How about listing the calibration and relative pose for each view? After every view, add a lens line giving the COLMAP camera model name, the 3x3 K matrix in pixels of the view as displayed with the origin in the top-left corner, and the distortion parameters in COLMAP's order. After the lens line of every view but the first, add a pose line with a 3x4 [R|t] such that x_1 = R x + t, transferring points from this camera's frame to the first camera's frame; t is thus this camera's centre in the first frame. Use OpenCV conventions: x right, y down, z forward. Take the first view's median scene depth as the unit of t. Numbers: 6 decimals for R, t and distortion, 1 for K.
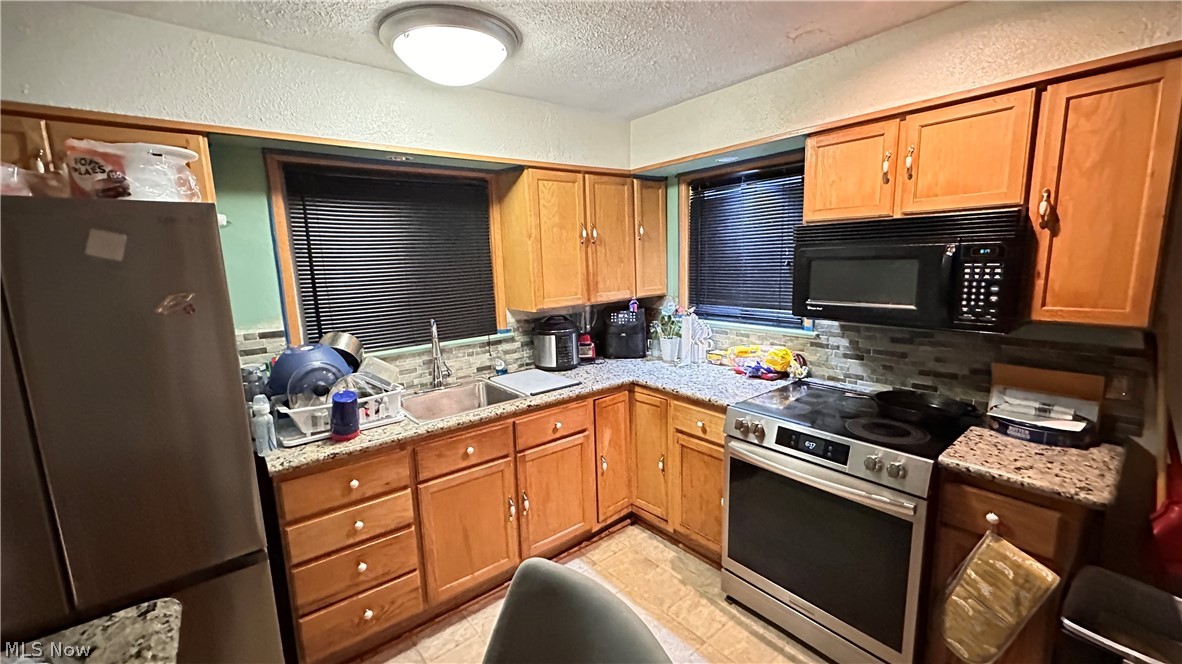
lens RADIAL K [[470.5, 0, 592.1], [0, 470.5, 332.7], [0, 0, 1]] dist [-0.004012, 0.000617]
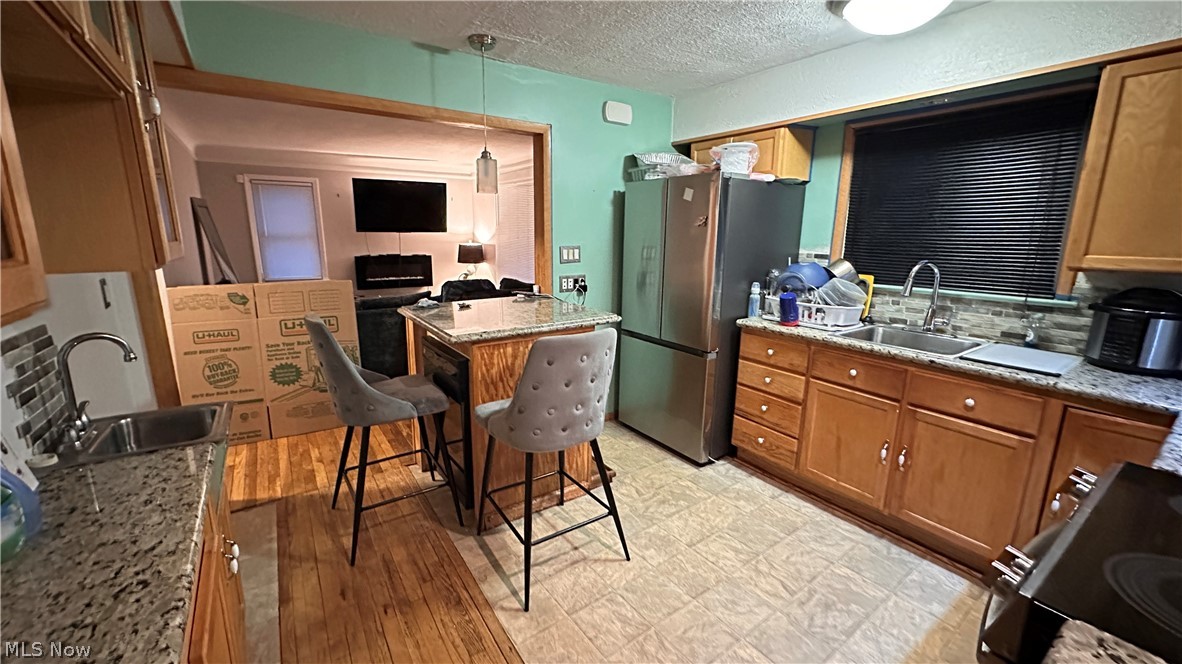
lens RADIAL K [[470.5, 0, 591.4], [0, 470.5, 332.2], [0, 0, 1]] dist [-0.004012, 0.000617]
pose [[-0.067134, 0.241861, -0.967986, 0.689345], [-0.164104, 0.954285, 0.249819, -0.015634], [0.984156, 0.175621, -0.024375, 0.321572]]
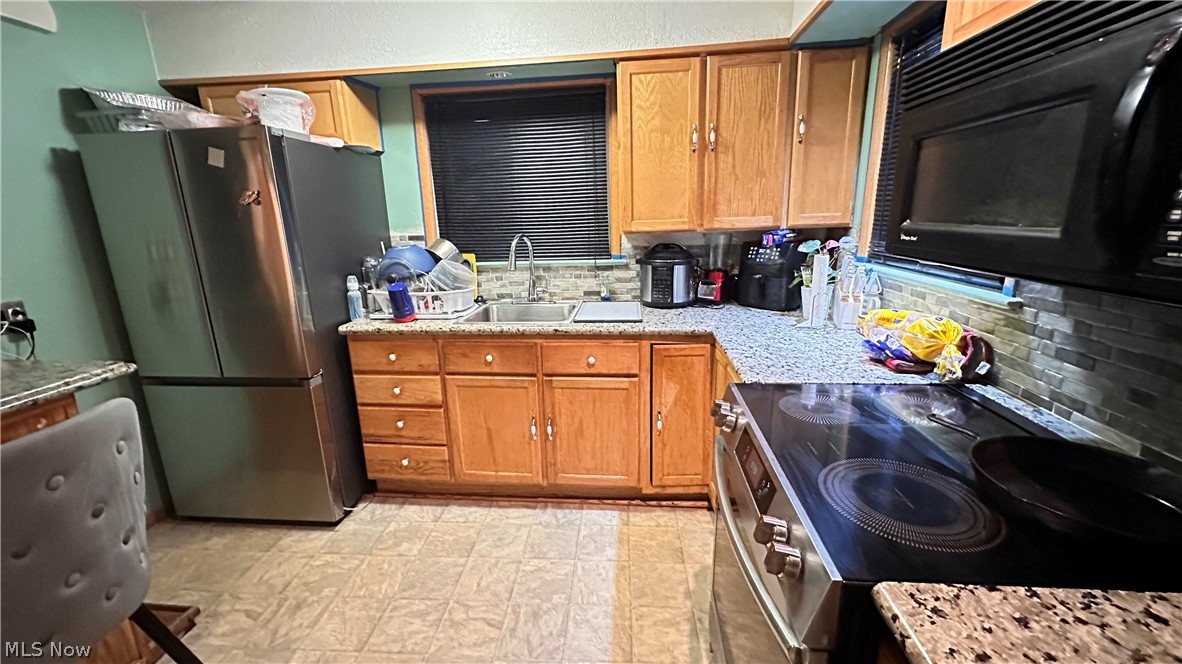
lens RADIAL K [[470.5, 0, 590.0], [0, 470.5, 332.2], [0, 0, 1]] dist [-0.004012, 0.000617]
pose [[0.715196, 0.184663, -0.674088, 0.487957], [-0.107333, 0.982043, 0.155148, 0.005192], [0.690634, -0.038609, 0.722173, 0.325546]]
